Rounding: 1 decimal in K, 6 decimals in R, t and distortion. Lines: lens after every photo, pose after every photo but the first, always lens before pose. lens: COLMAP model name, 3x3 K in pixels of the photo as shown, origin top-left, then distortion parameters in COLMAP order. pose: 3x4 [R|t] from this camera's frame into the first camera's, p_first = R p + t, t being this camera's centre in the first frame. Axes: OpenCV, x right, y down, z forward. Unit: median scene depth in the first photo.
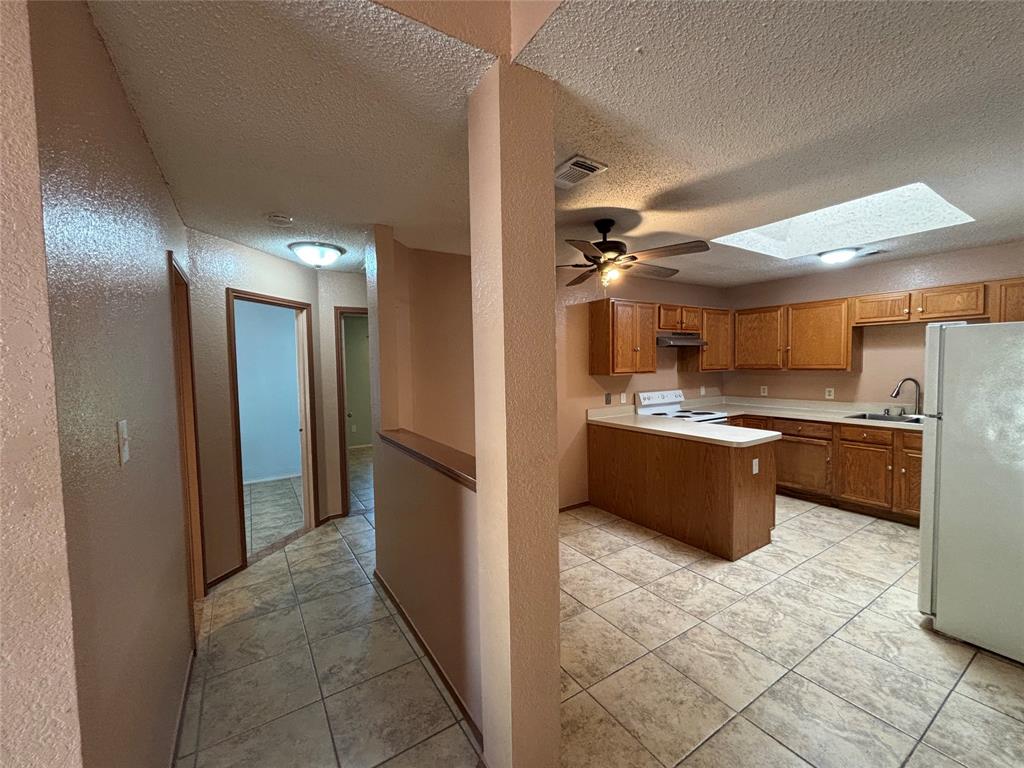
lens RADIAL K [[416.4, 0, 498.0], [0, 416.4, 387.7], [0, 0, 1]] dist [0.001945, -0.001632]
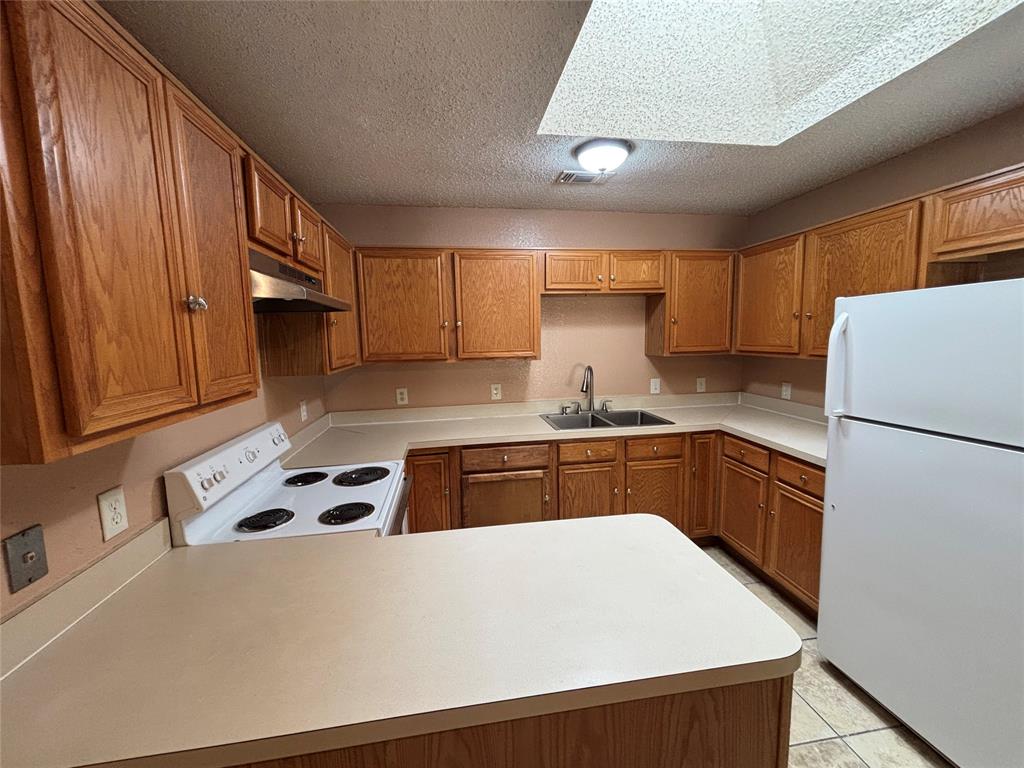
lens RADIAL K [[416.4, 0, 519.2], [0, 416.4, 383.4], [0, 0, 1]] dist [0.001945, -0.001632]
pose [[0.362399, -0.099075, 0.926742, 0.173351], [0.070733, 0.994390, 0.078648, -0.051014], [-0.929335, 0.037049, 0.367374, 0.700757]]
